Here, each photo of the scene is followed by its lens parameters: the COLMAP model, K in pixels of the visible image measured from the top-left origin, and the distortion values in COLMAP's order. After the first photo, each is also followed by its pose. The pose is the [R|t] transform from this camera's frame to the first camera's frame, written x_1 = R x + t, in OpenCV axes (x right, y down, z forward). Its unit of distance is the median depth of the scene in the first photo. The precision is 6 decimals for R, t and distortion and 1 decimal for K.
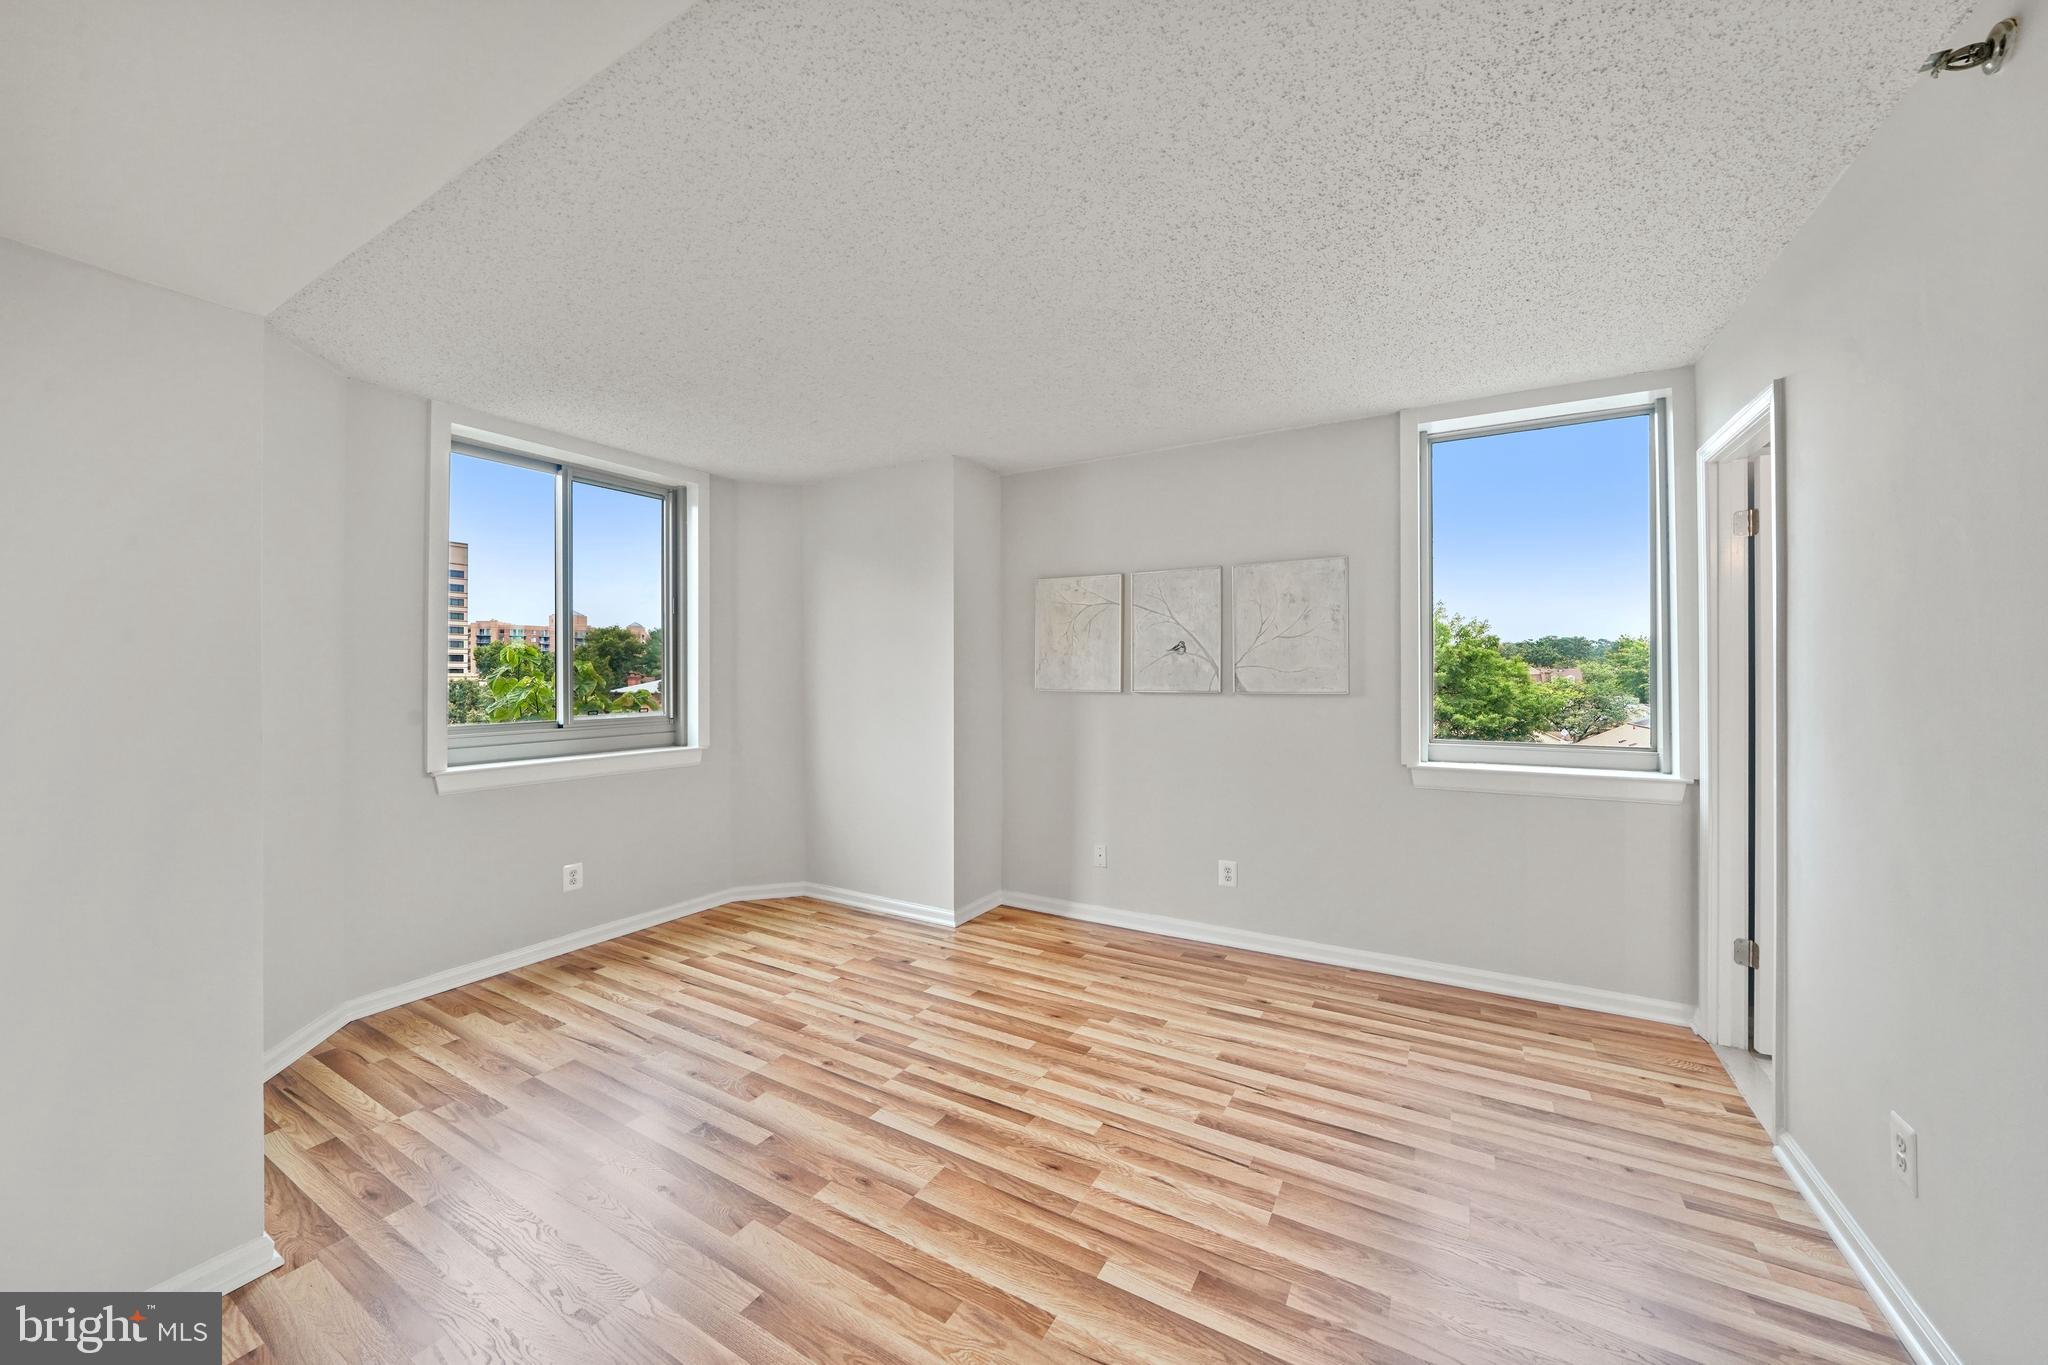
lens RADIAL K [[736.7, 0, 1029.6], [0, 736.7, 676.7], [0, 0, 1]] dist [-0.008348, 0.000082]
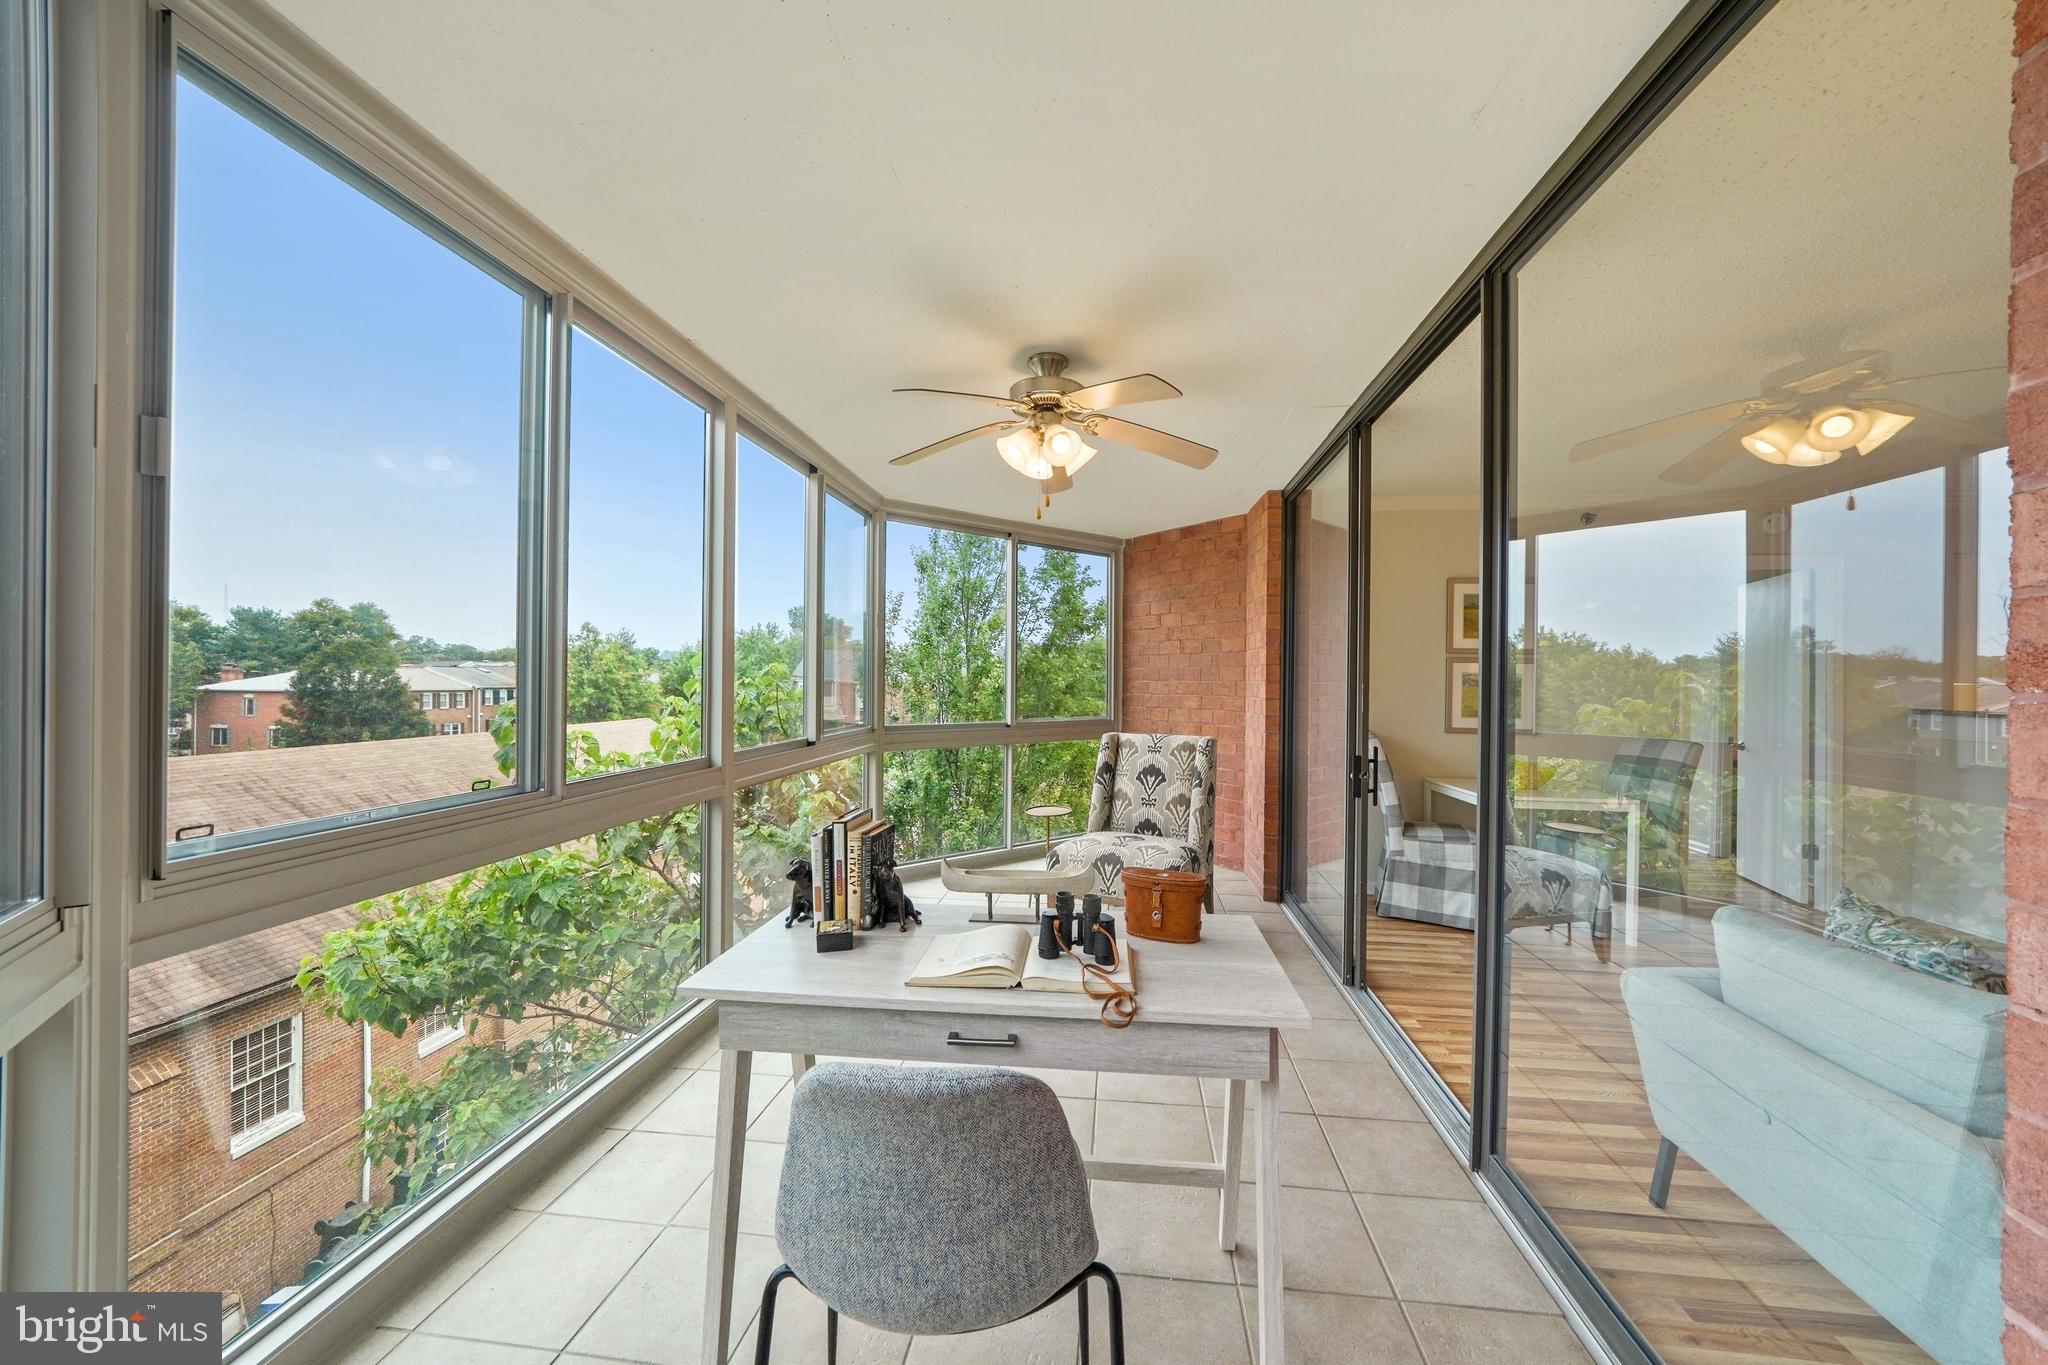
lens RADIAL K [[726.3, 0, 1032.3], [0, 726.3, 681.6], [0, 0, 1]] dist [-0.016026, 0.000069]
pose [[0.916817, 0.011941, 0.399129, -2.529354], [-0.013684, 0.999905, 0.001516, 0.001786], [-0.399073, -0.006852, 0.916894, -1.013638]]
